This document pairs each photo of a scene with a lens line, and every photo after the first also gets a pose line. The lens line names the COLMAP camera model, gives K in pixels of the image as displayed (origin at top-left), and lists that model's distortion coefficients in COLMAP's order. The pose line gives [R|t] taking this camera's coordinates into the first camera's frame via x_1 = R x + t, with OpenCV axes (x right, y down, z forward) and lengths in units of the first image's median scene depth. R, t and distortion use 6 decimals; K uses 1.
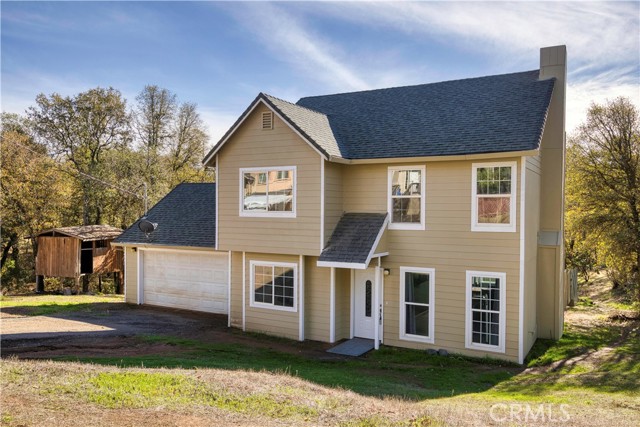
lens RADIAL K [[524.0, 0, 320.0], [0, 524.0, 213.5], [0, 0, 1]] dist [0.009837, 0.005533]
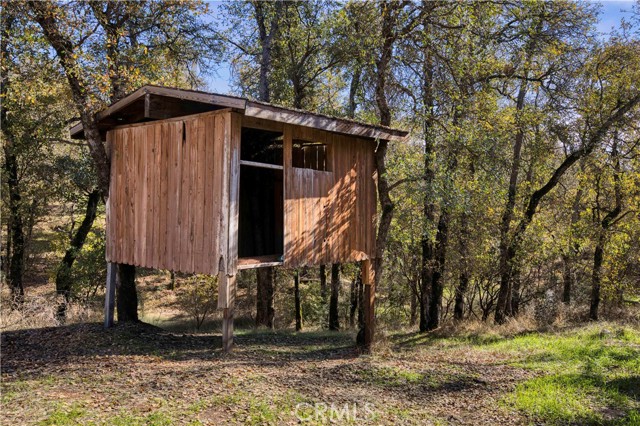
lens RADIAL K [[524.0, 0, 320.0], [0, 524.0, 213.0], [0, 0, 1]] dist [0.009837, 0.005533]
pose [[0.940303, -0.010951, -0.340163, -0.515888], [0.007713, 0.999911, -0.010870, 0.146685], [0.340252, 0.007598, 0.940304, 1.199408]]
